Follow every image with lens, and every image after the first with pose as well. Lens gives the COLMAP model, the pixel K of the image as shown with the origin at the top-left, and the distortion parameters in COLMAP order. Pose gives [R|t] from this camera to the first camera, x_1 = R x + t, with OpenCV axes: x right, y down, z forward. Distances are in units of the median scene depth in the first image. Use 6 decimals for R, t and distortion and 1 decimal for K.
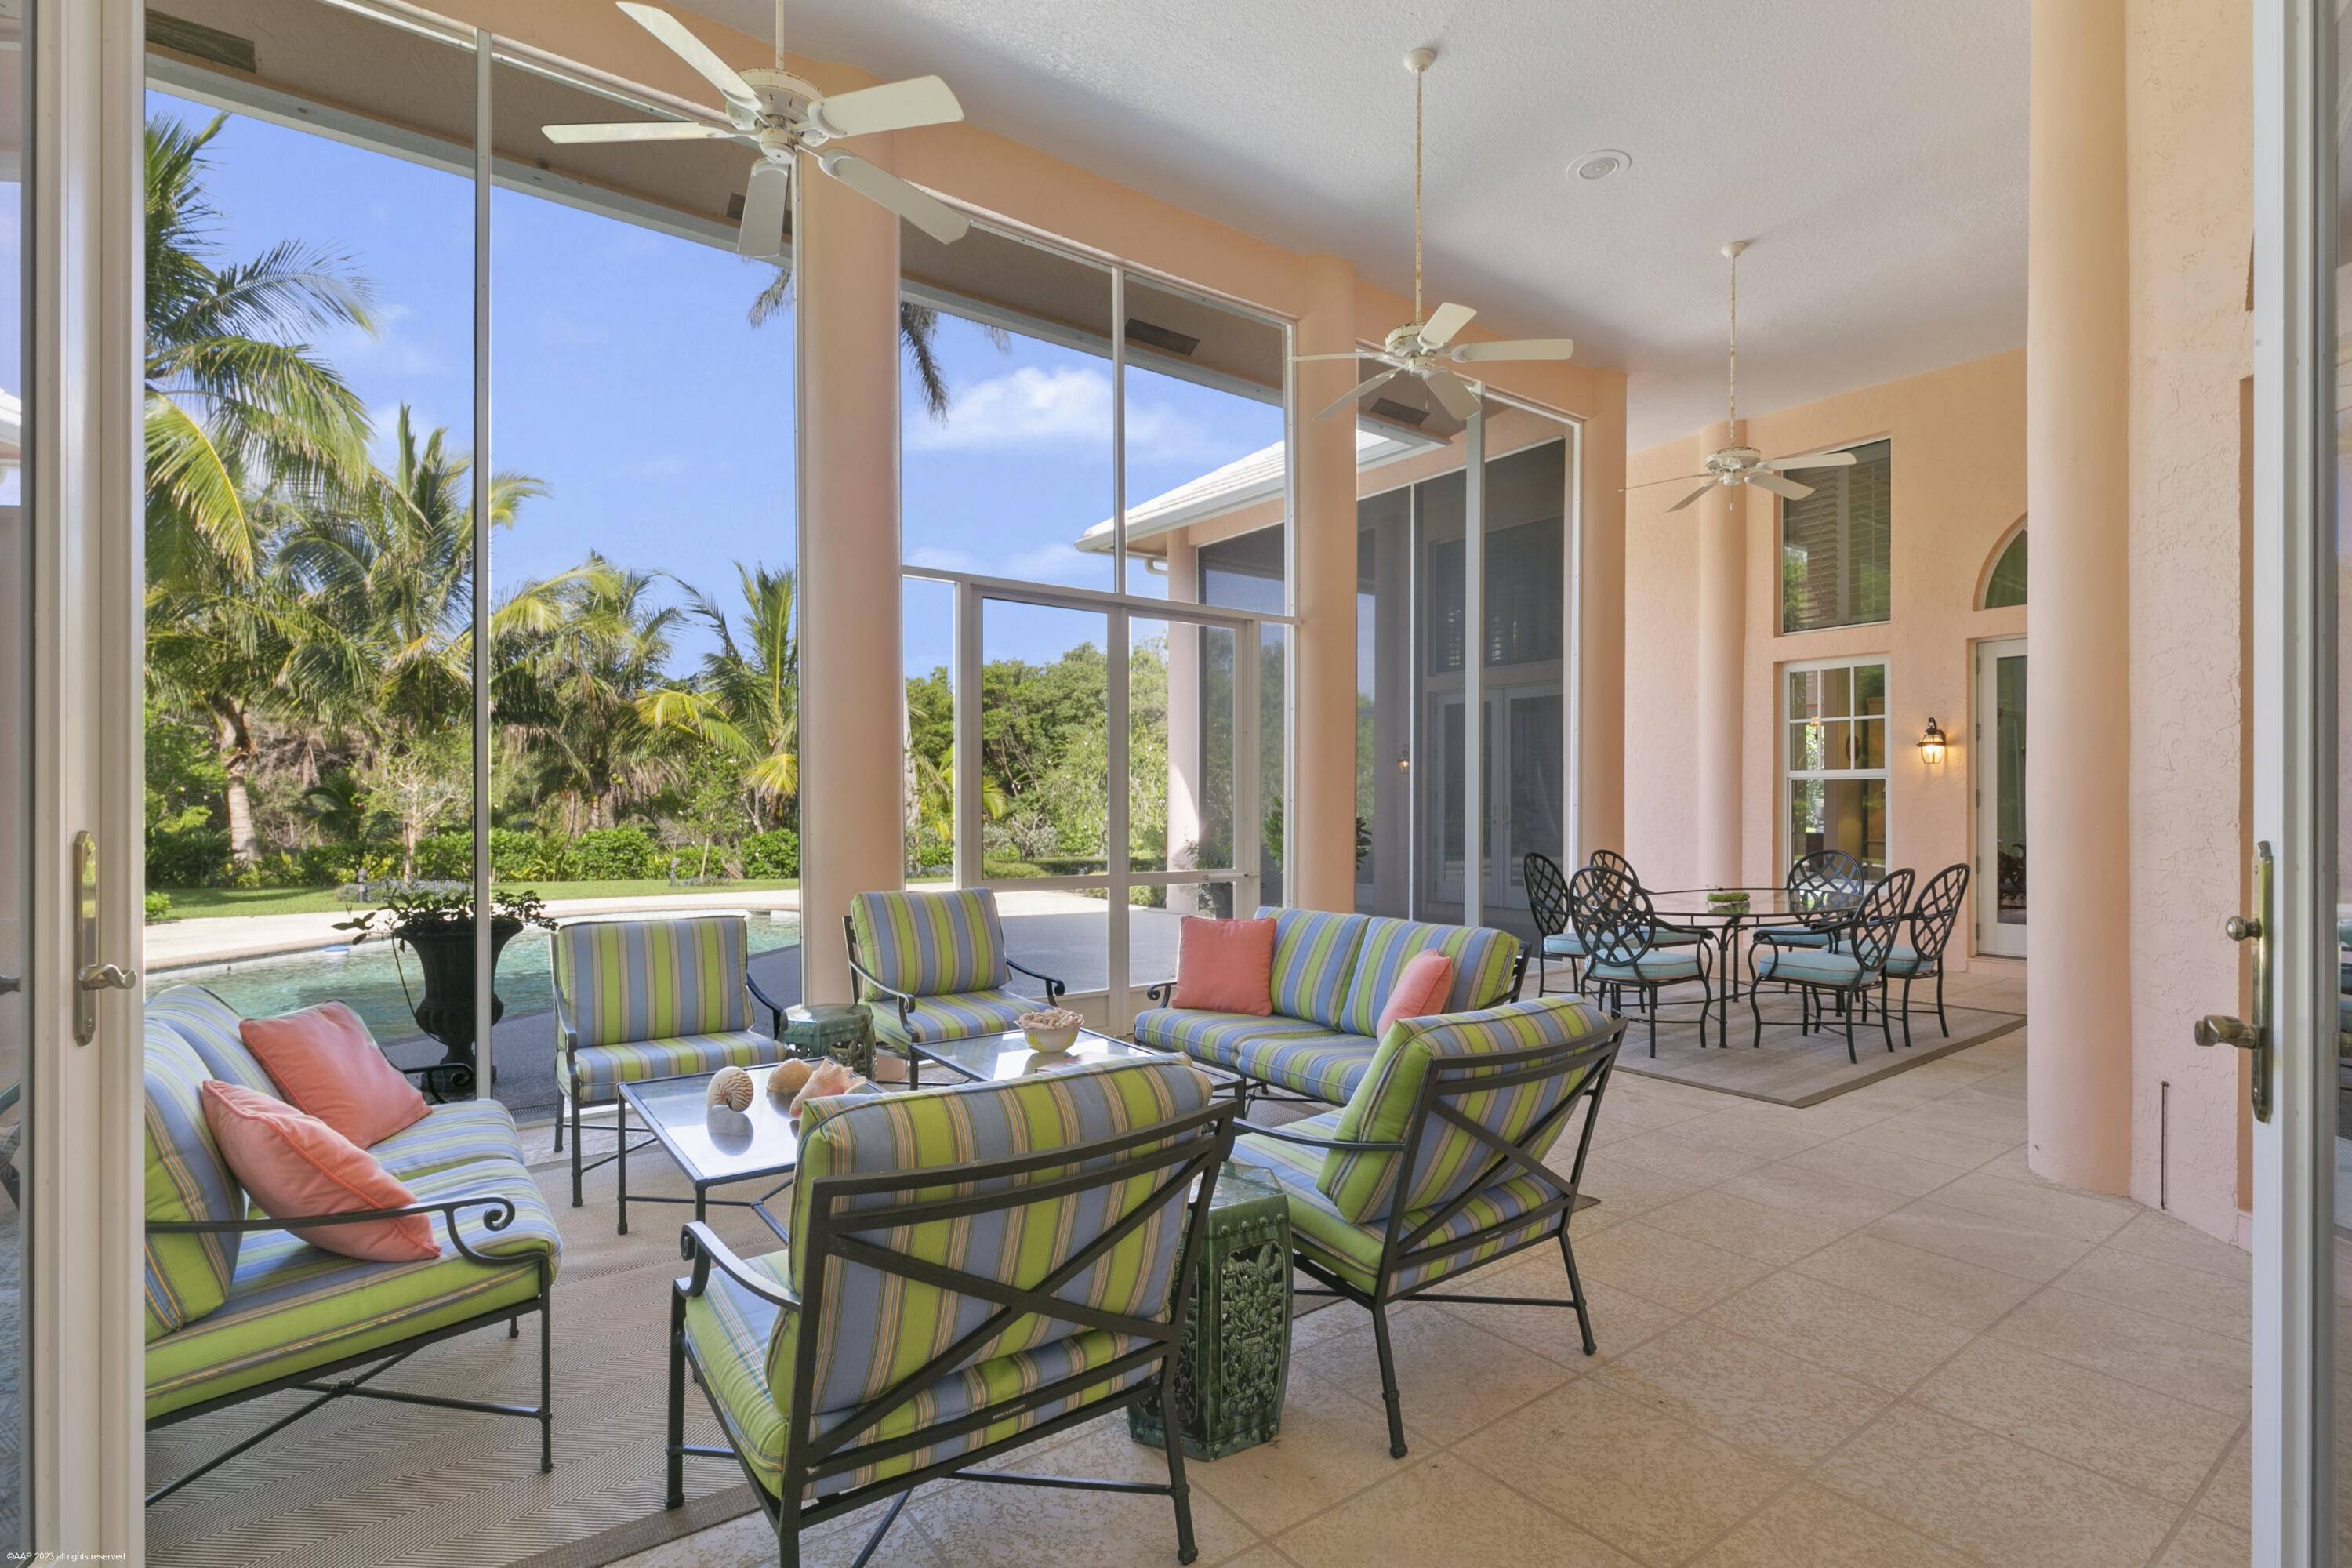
lens RADIAL K [[1154.0, 0, 1175.4], [0, 1154.0, 826.6], [0, 0, 1]] dist [0.000005, -0.000032]
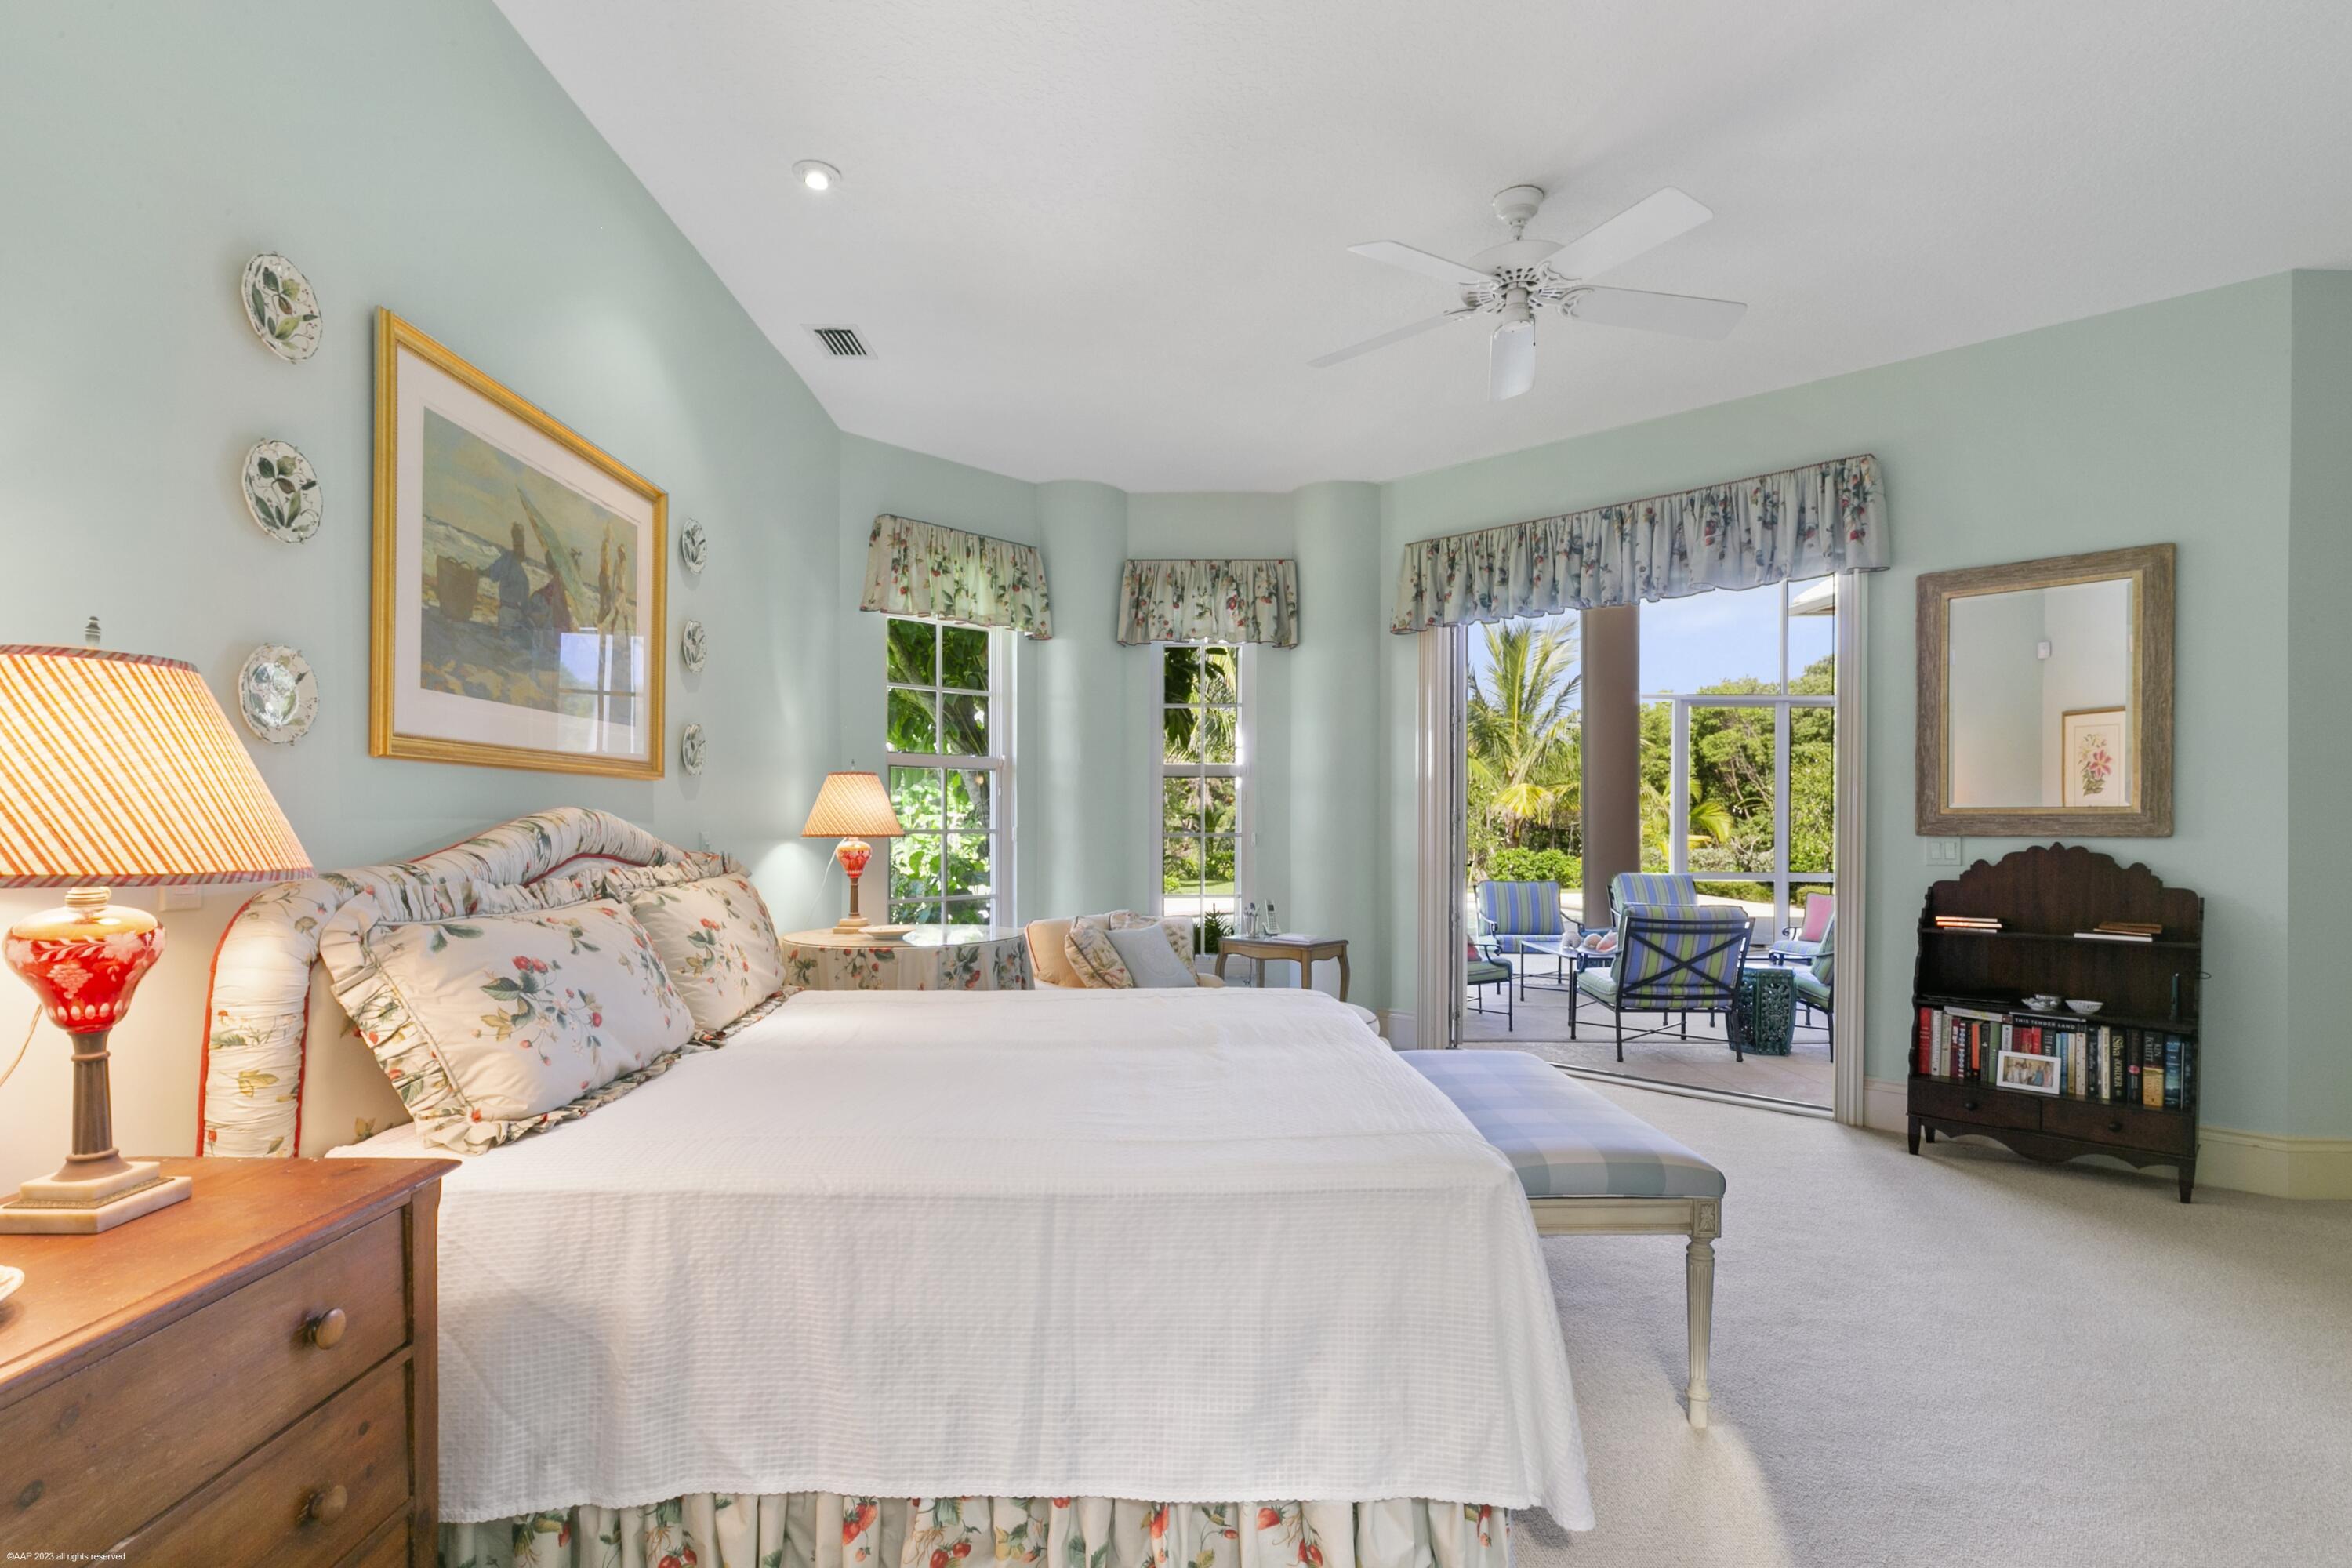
lens RADIAL K [[1154.0, 0, 1175.4], [0, 1154.0, 826.6], [0, 0, 1]] dist [0.000005, -0.000032]
pose [[0.824064, 0.003415, -0.566486, 0.033150], [-0.014276, 0.999789, -0.014740, 0.003064], [0.566316, 0.020234, 0.823940, -0.158375]]
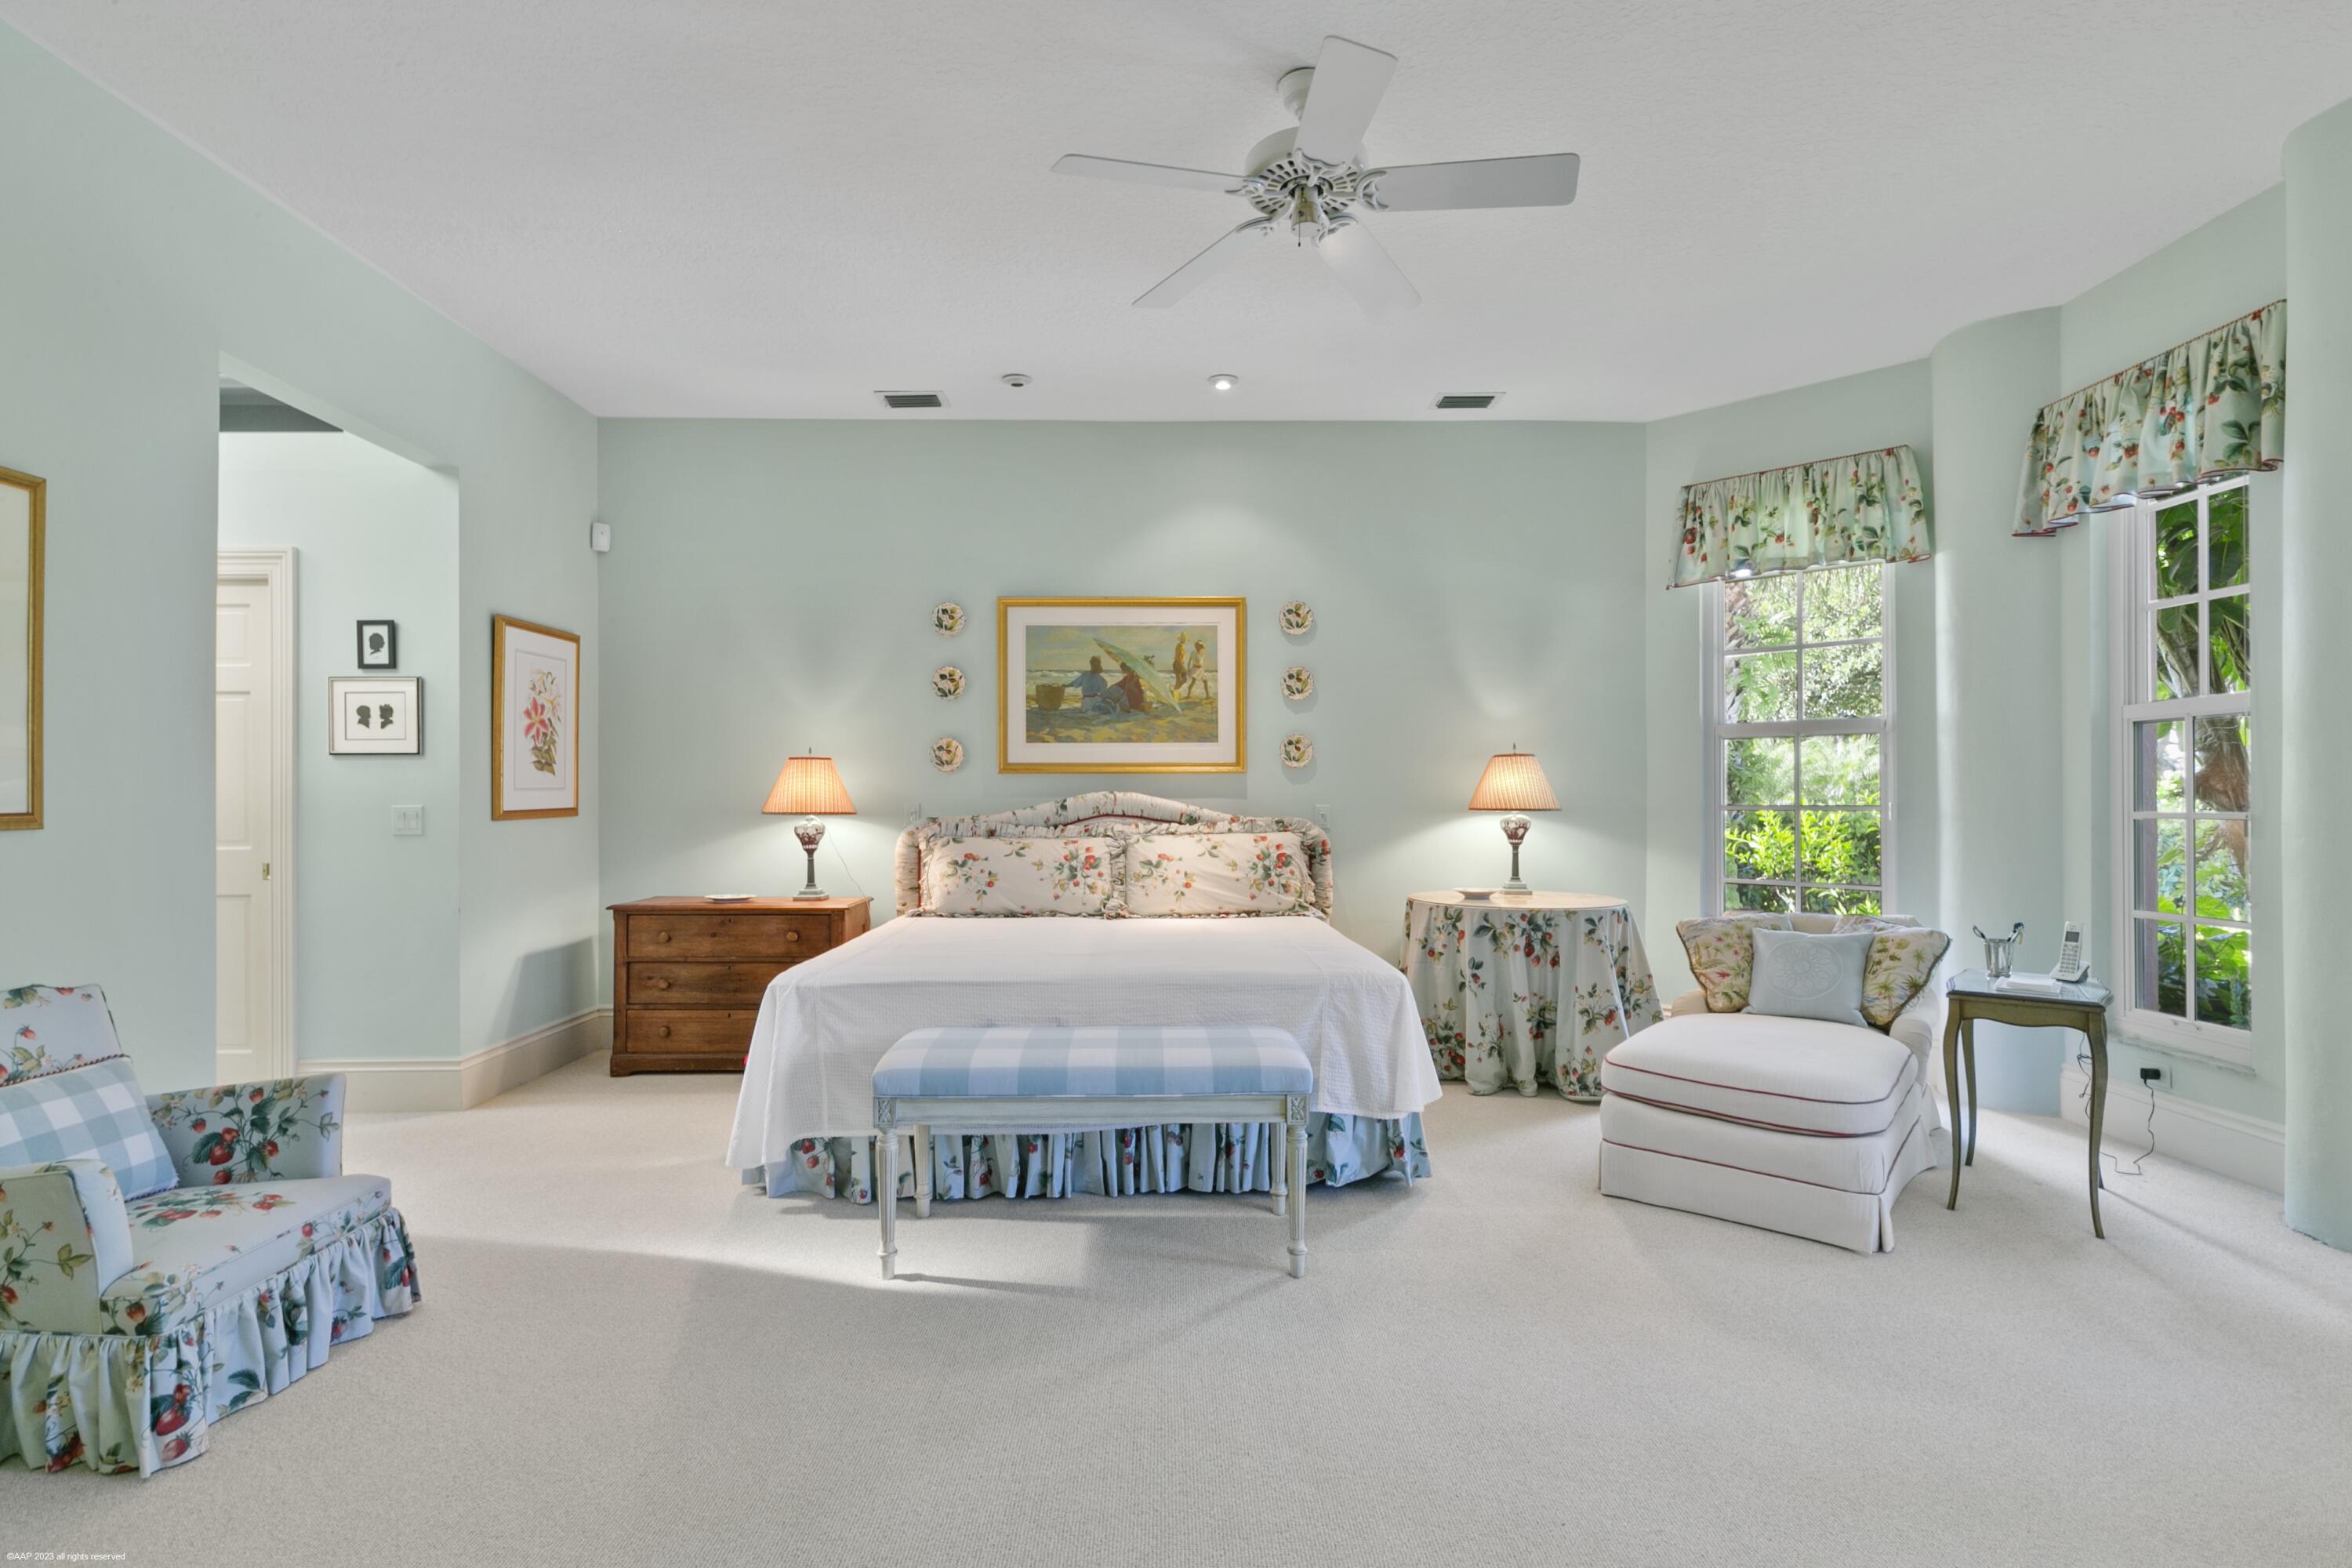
lens RADIAL K [[1158.0, 0, 1176.0], [0, 1158.0, 784.0], [0, 0, 1]] dist [-0.000523, -0.000065]
pose [[-0.580353, -0.011752, -0.814280, 0.303757], [-0.015983, 0.999868, -0.003039, -0.012311], [0.814208, 0.011251, -0.580464, 0.691890]]
